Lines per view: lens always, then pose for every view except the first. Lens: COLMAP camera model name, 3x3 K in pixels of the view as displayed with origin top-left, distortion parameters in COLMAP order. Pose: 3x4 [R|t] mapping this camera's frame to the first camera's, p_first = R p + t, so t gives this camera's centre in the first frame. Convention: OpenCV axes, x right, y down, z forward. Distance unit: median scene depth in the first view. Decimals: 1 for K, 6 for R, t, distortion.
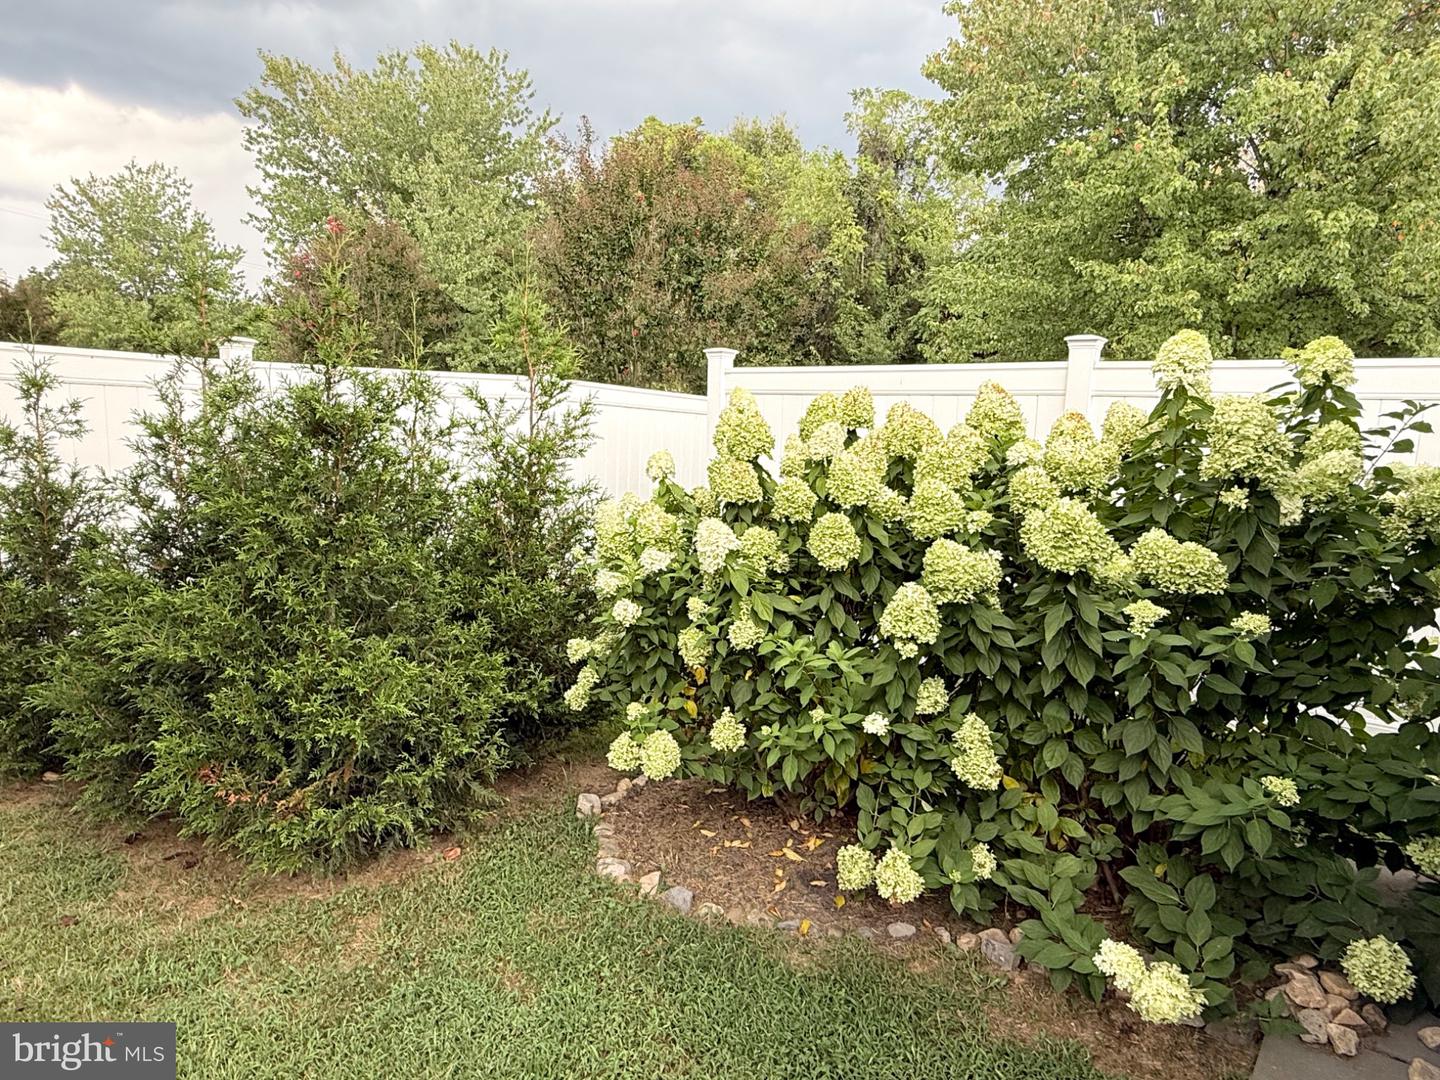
lens RADIAL K [[856.3, 0, 720.0], [0, 856.3, 540.0], [0, 0, 1]] dist [0.004675, -0.000161]
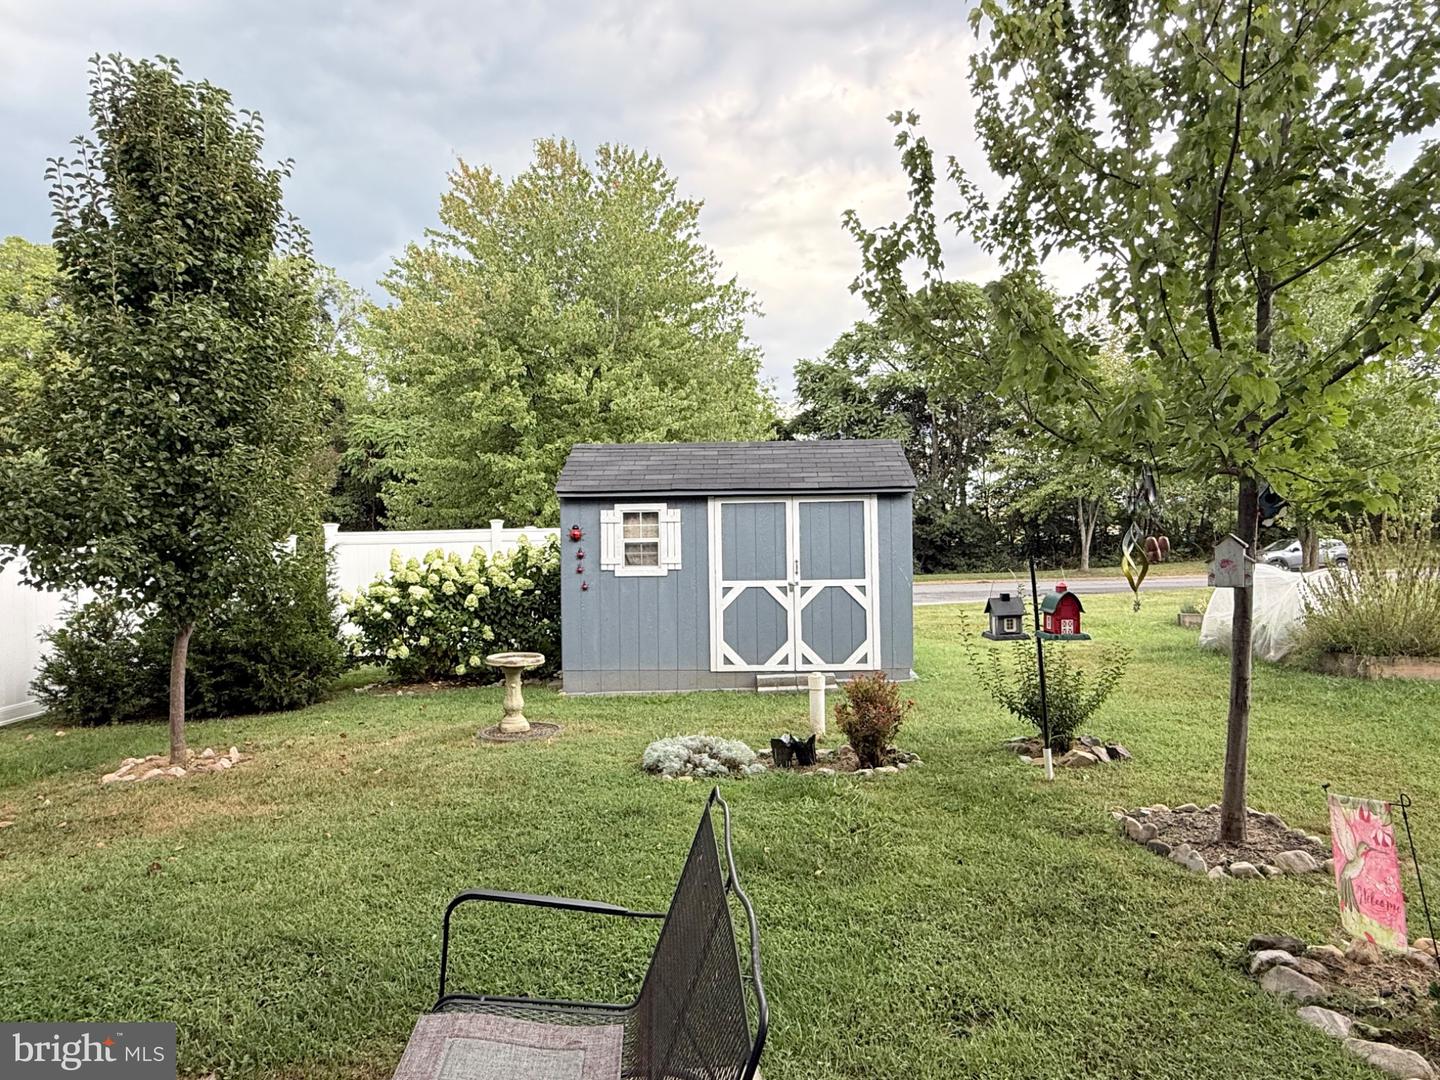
lens RADIAL K [[856.3, 0, 720.0], [0, 856.3, 540.0], [0, 0, 1]] dist [0.004675, -0.000161]
pose [[0.785170, -0.049689, 0.617284, -1.411887], [0.128873, 0.988064, -0.084388, 0.296297], [-0.605723, 0.145810, 0.782202, -3.125040]]
